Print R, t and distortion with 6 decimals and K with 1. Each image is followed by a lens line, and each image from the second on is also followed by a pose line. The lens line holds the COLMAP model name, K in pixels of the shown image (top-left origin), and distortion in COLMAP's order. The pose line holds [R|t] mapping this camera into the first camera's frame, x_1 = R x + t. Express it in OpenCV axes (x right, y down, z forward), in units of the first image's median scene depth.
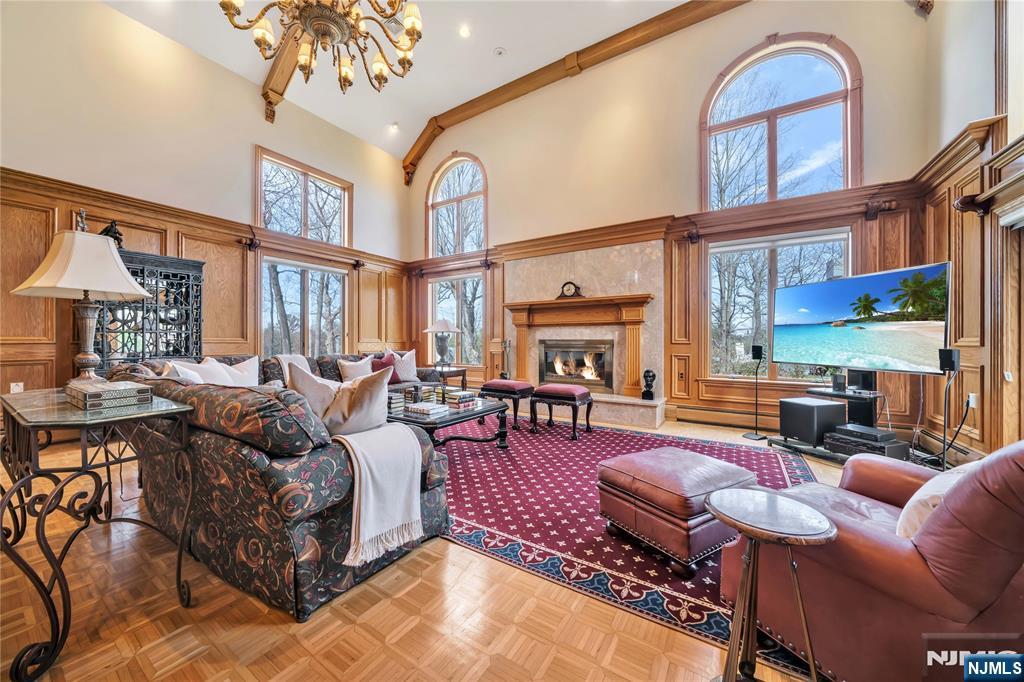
lens RADIAL K [[362.0, 0, 512.0], [0, 362.0, 341.0], [0, 0, 1]] dist [-0.000316, 0.000000]
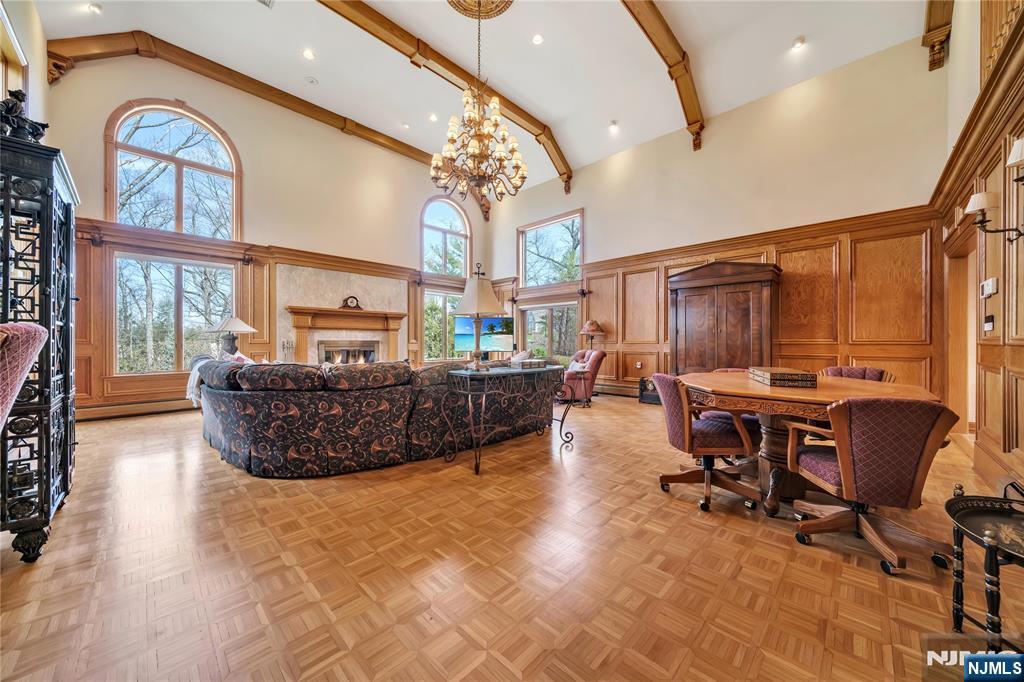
lens RADIAL K [[362.0, 0, 512.0], [0, 362.0, 341.0], [0, 0, 1]] dist [-0.000316, 0.000000]
pose [[0.193861, 0.000938, 0.981029, -0.993000], [0.005593, 0.999982, -0.002061, 0.002802], [-0.981013, 0.005887, 0.193852, 0.184967]]
